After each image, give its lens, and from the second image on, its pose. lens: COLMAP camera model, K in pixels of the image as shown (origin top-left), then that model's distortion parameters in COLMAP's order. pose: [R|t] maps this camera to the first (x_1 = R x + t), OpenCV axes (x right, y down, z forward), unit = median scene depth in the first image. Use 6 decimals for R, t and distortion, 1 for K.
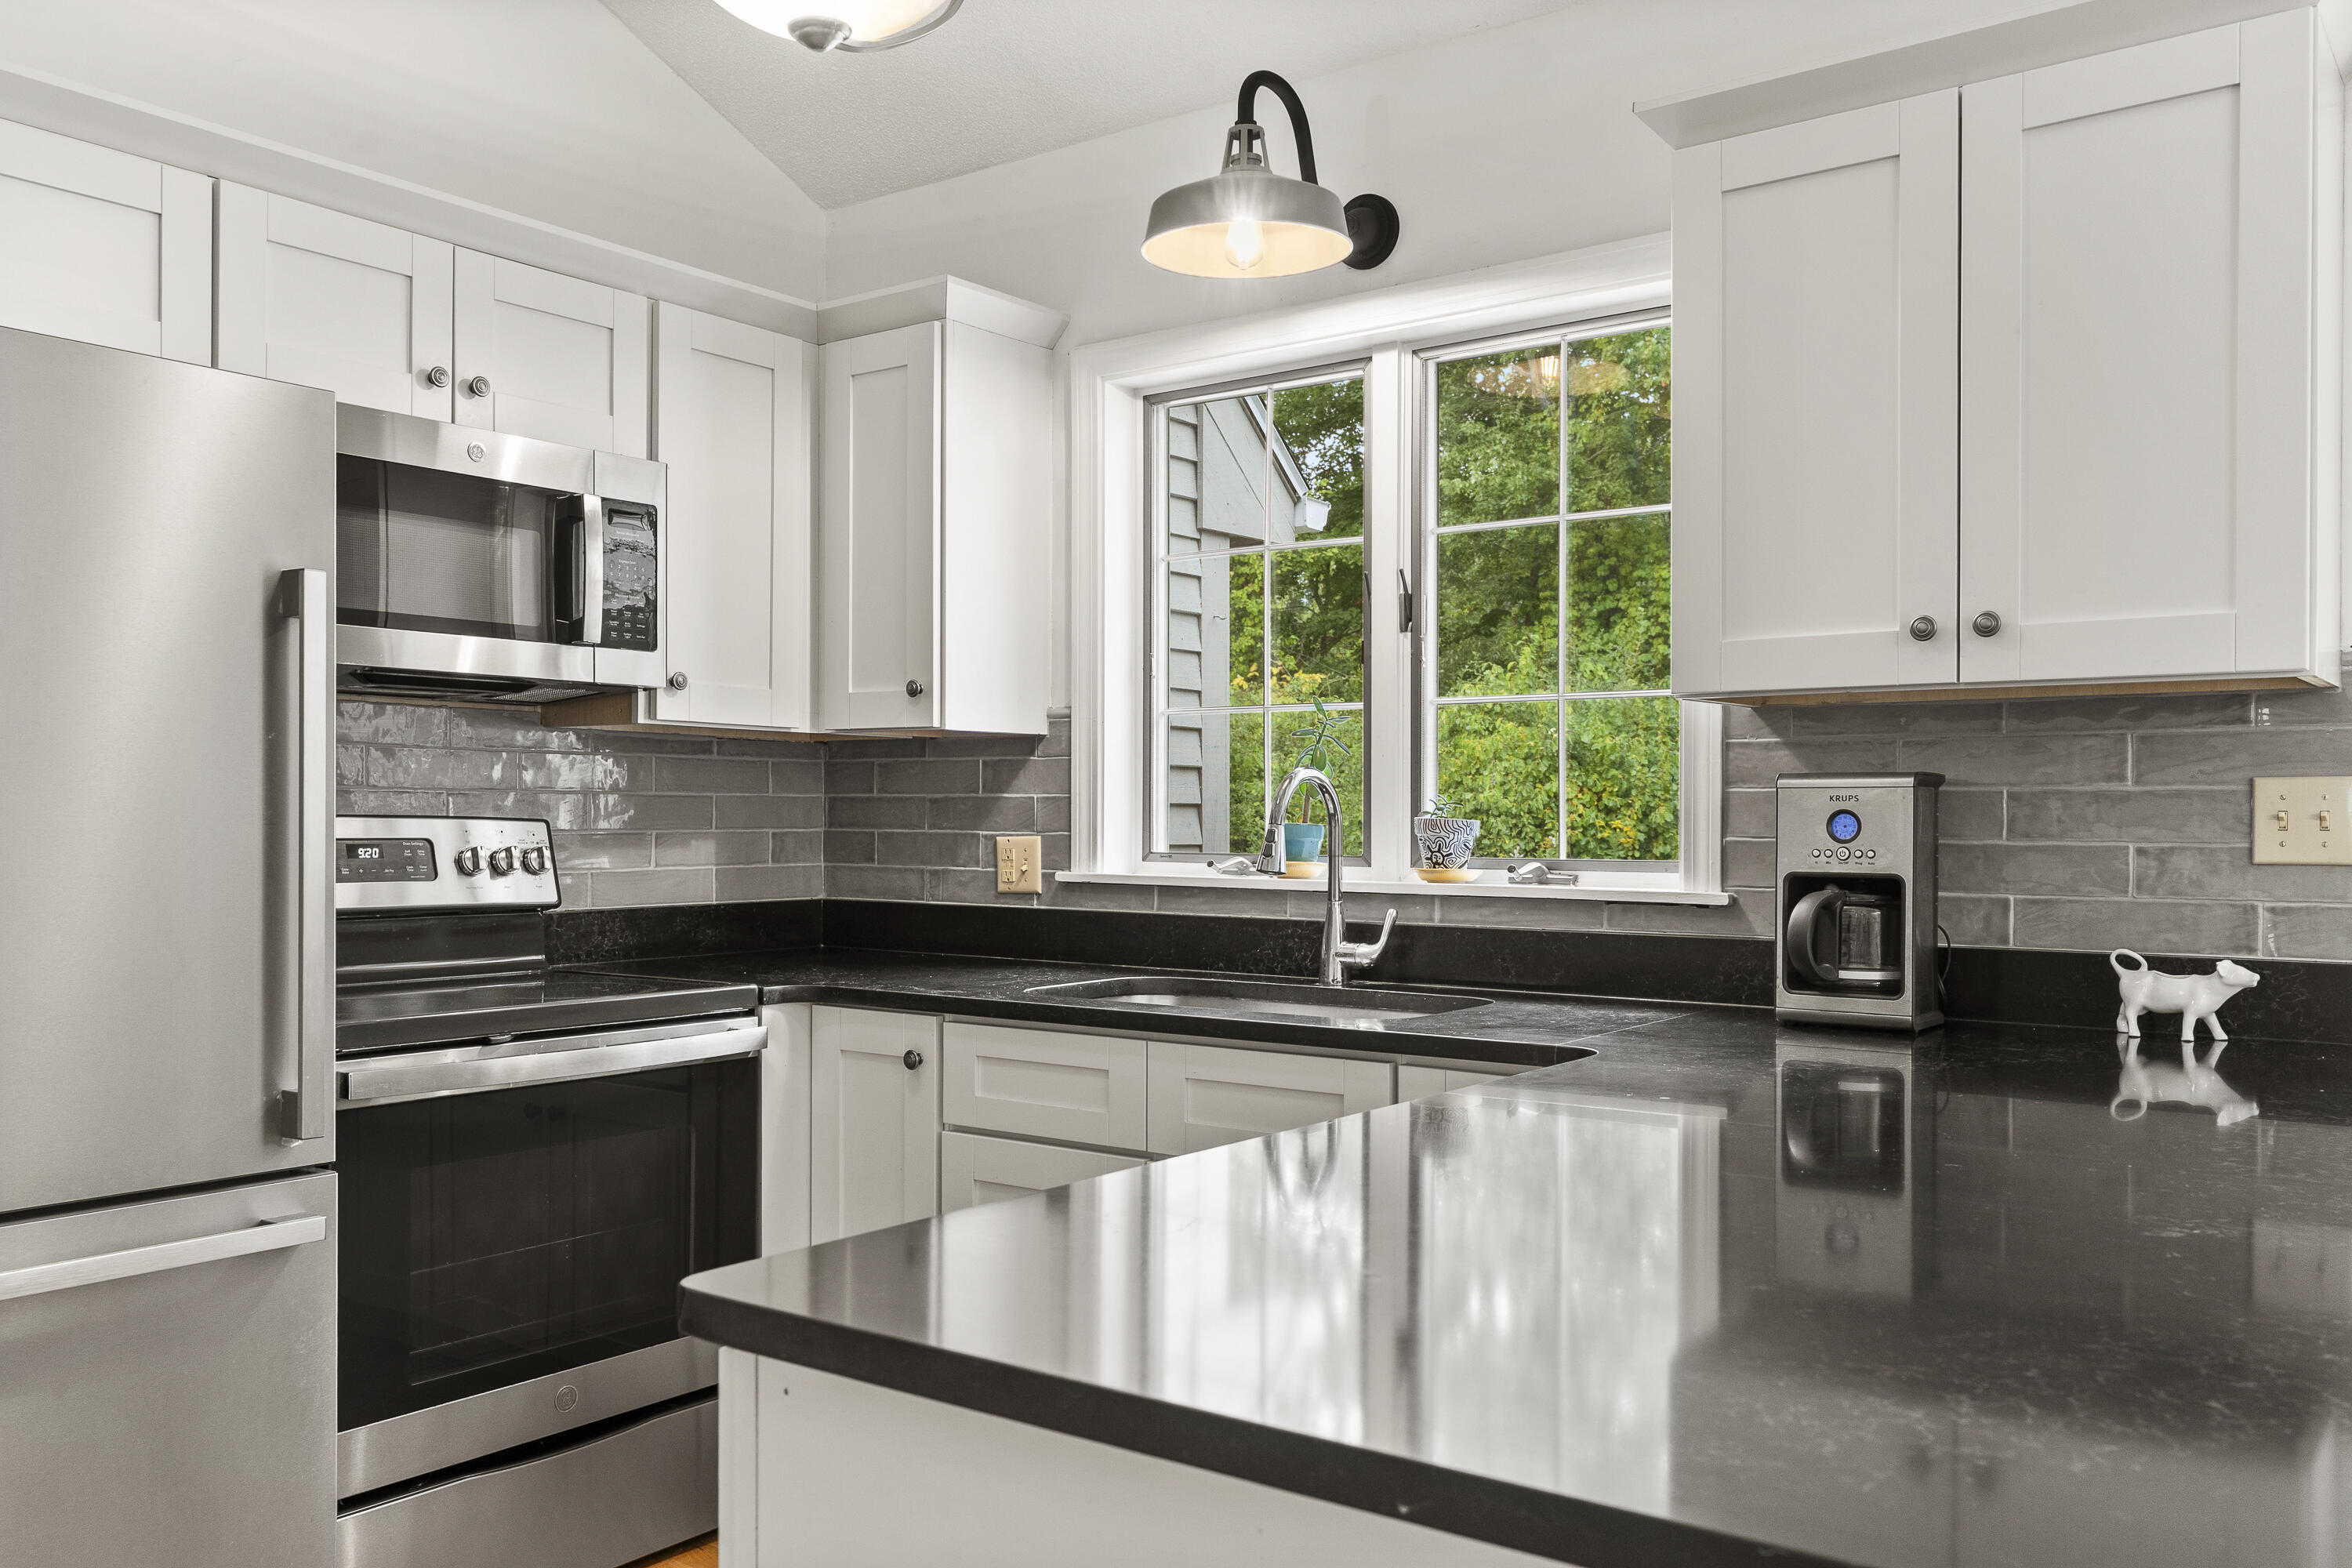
lens RADIAL K [[1837.7, 0, 1158.7], [0, 1837.7, 823.4], [0, 0, 1]] dist [0.008187, 0.003391]
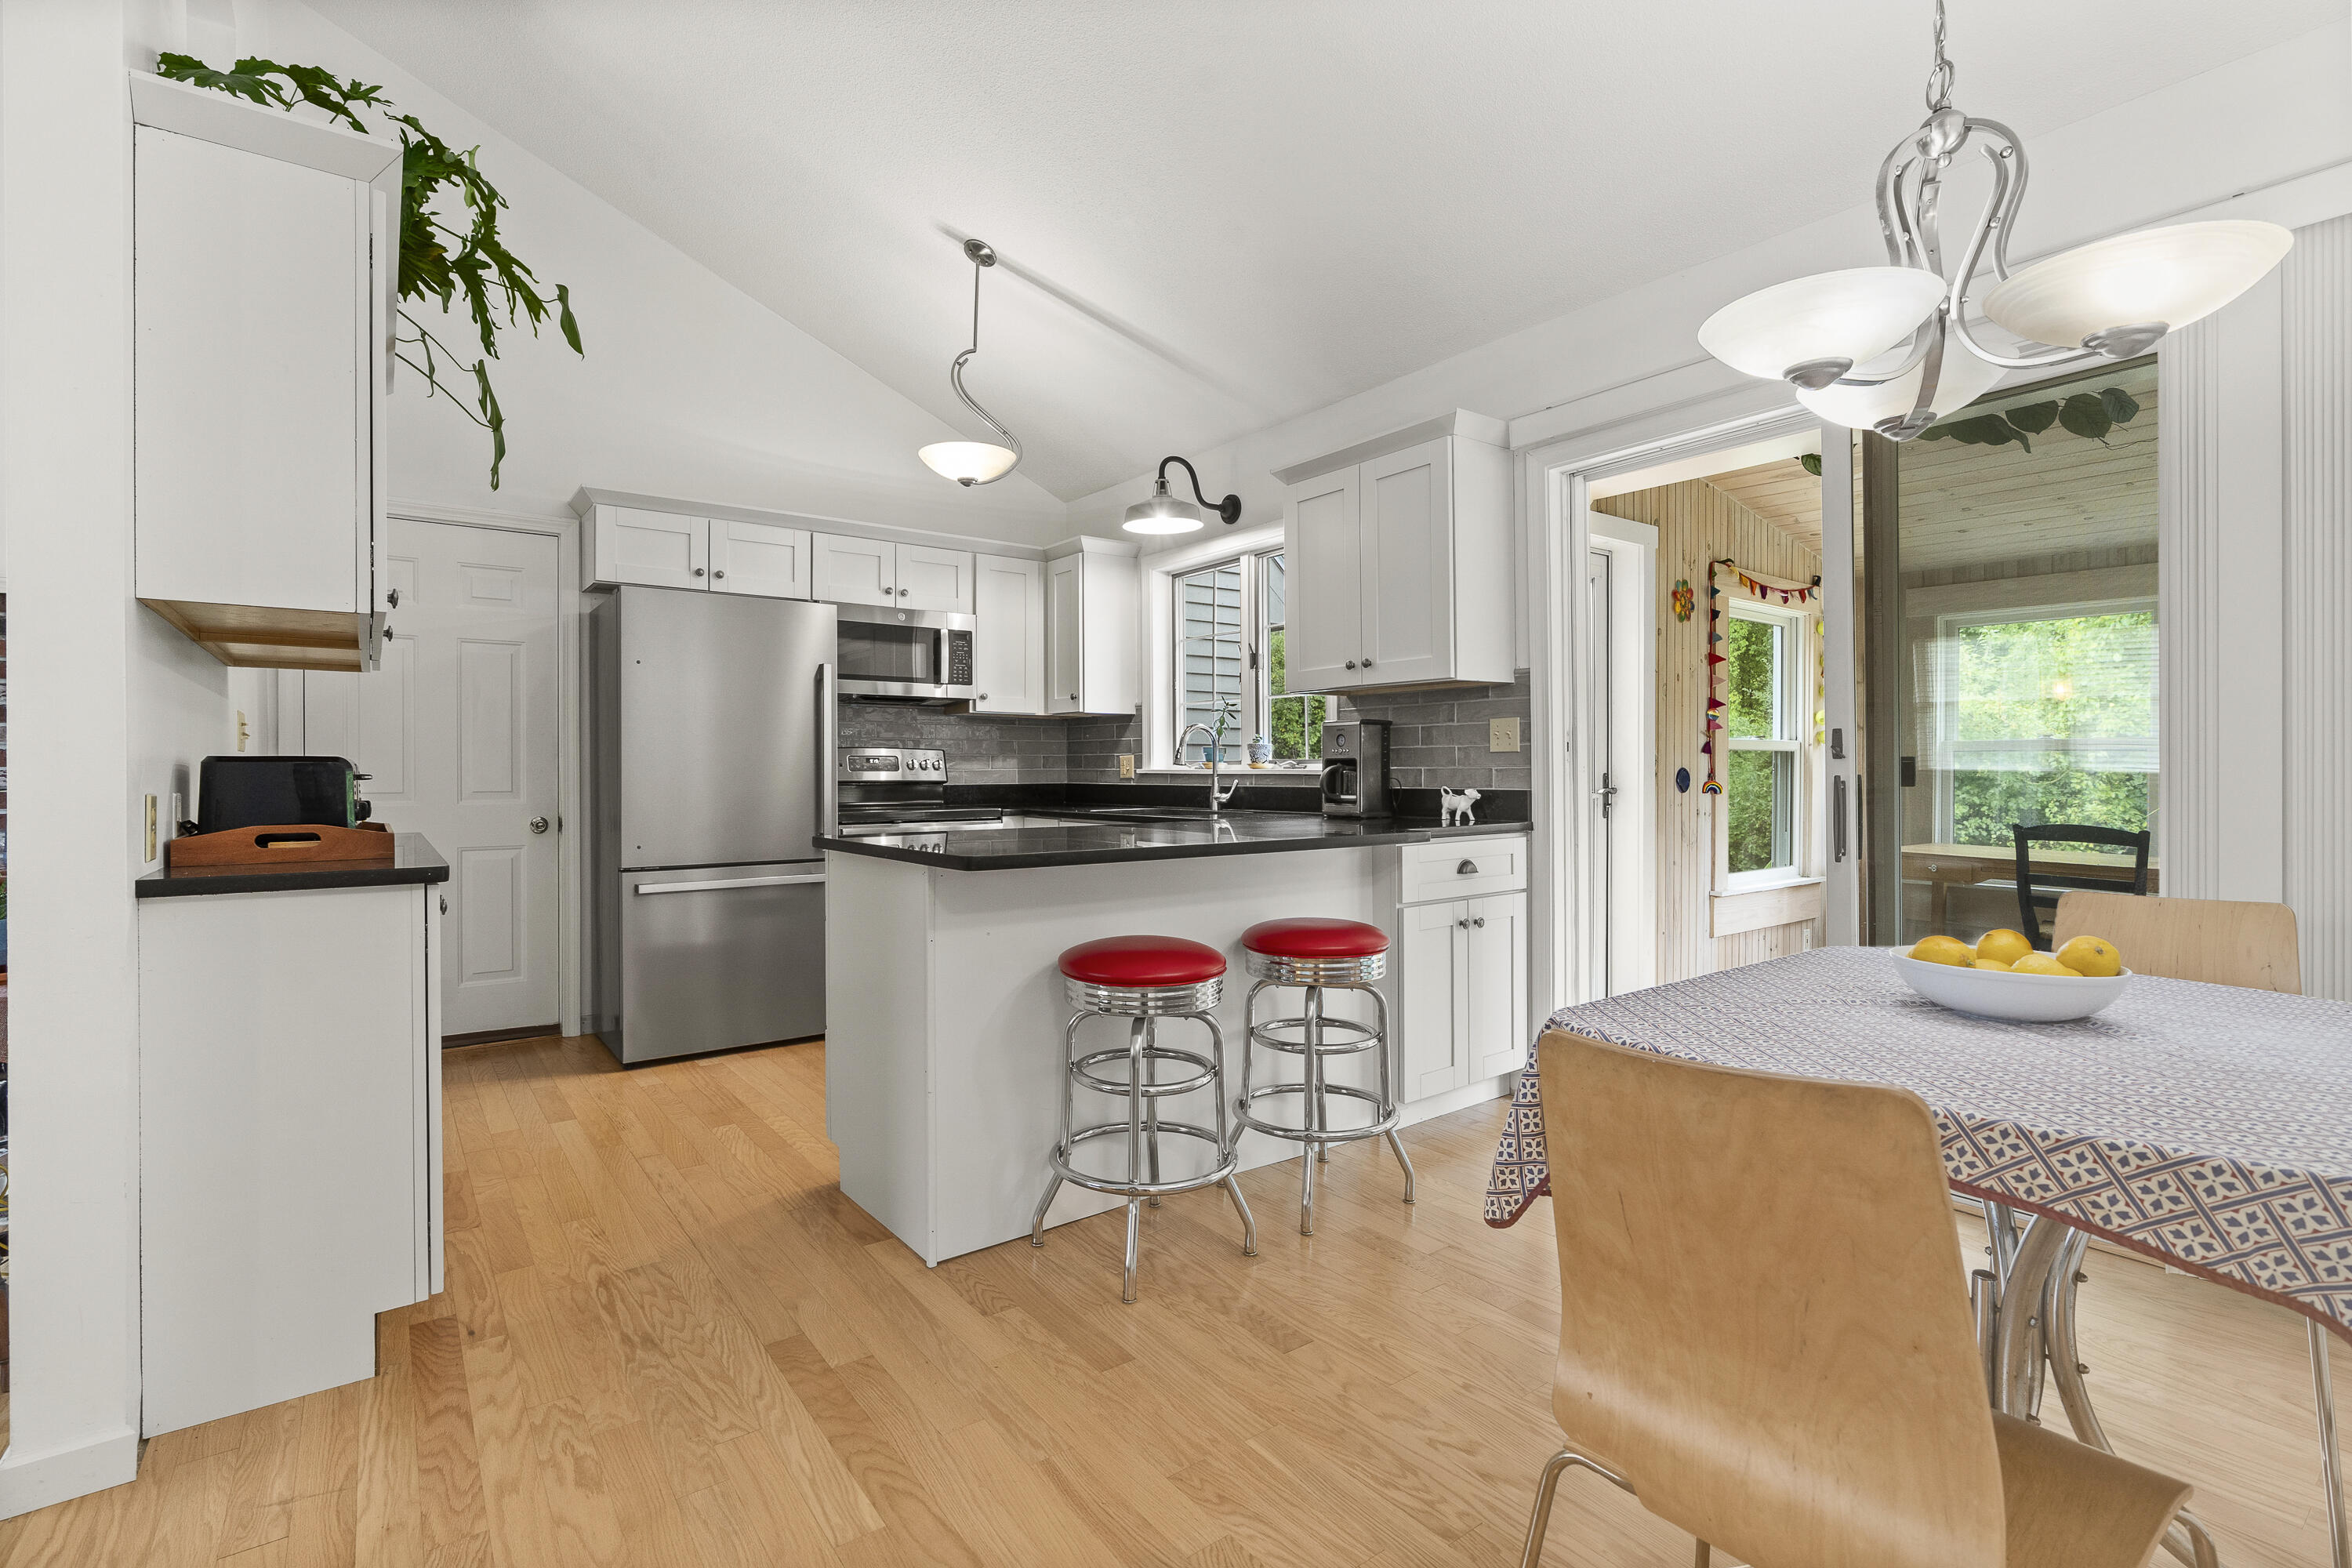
lens RADIAL K [[1065.3, 0, 1169.7], [0, 1065.3, 776.5], [0, 0, 1]] dist [-0.009179, 0.000243]
pose [[0.961779, -0.004924, -0.273783, 0.437298], [0.005641, 0.999982, 0.001832, 0.038605], [0.273769, -0.003306, 0.961790, -0.422967]]
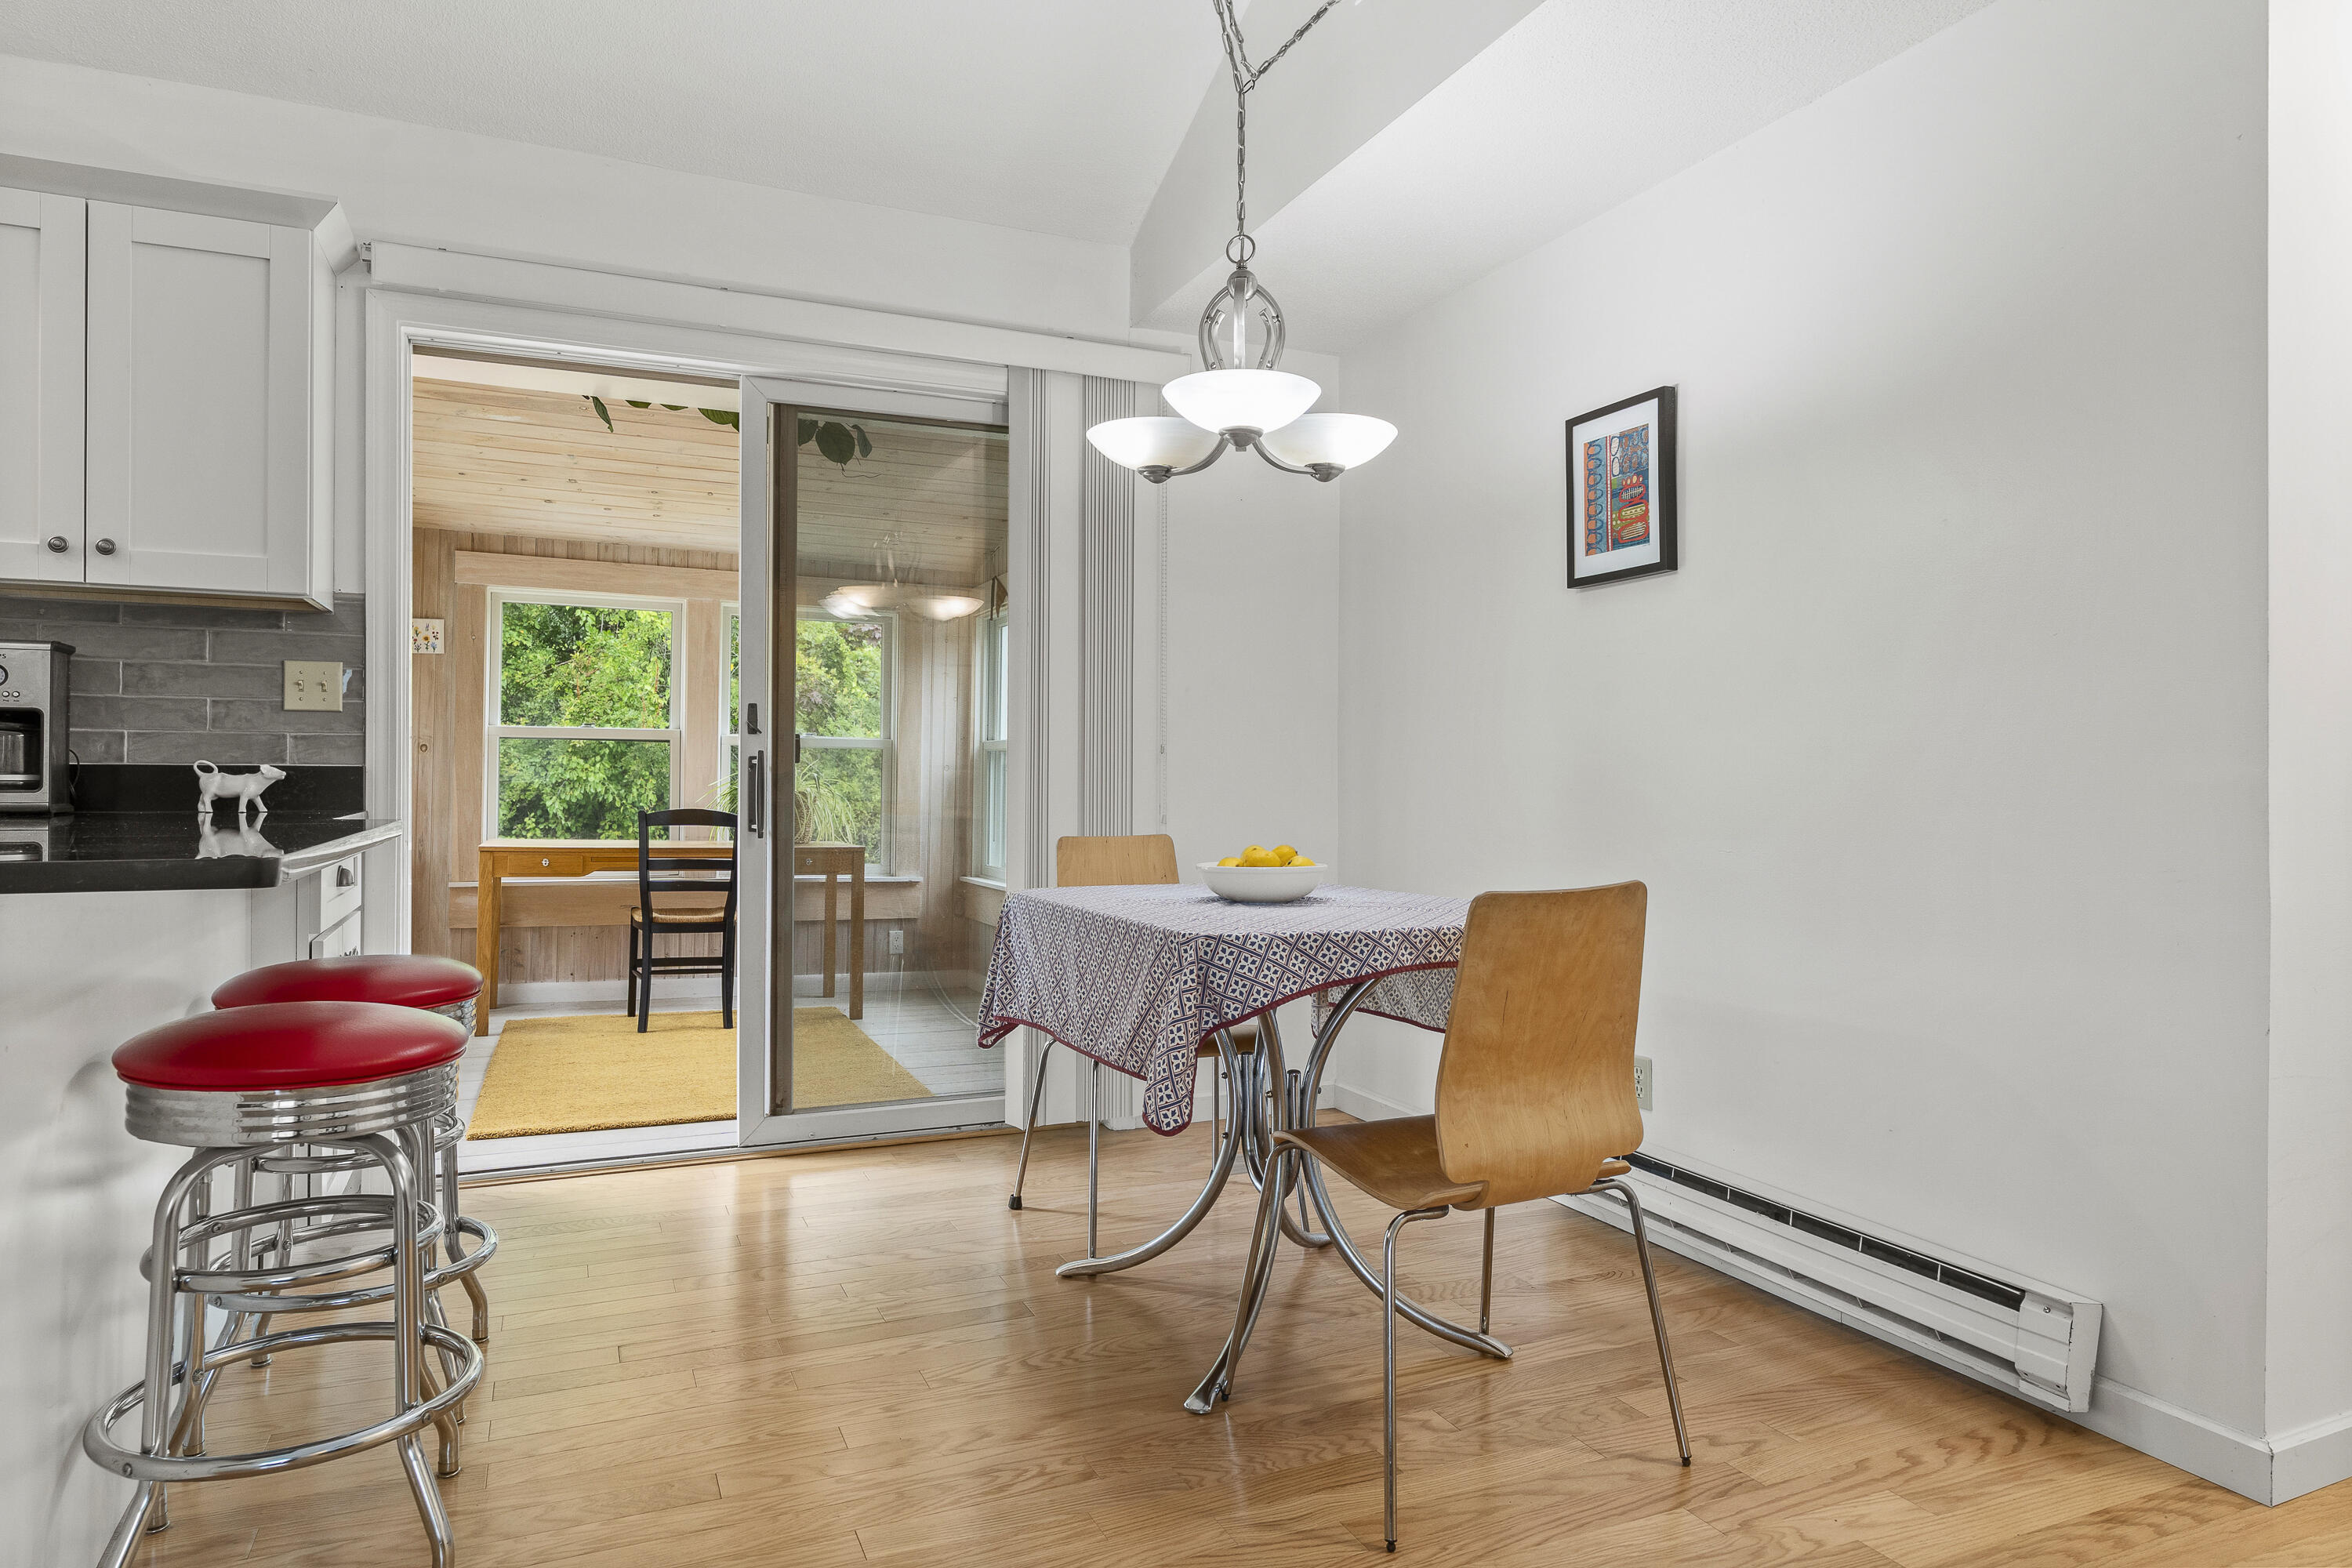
lens RADIAL K [[1391.4, 0, 1167.1], [0, 1391.4, 773.0], [0, 0, 1]] dist [-0.002300, 0.002071]
pose [[0.484675, 0.002883, 0.874690, -0.108708], [-0.000987, 0.999996, -0.002750, 0.063804], [-0.874694, 0.000470, 0.484676, -0.268495]]
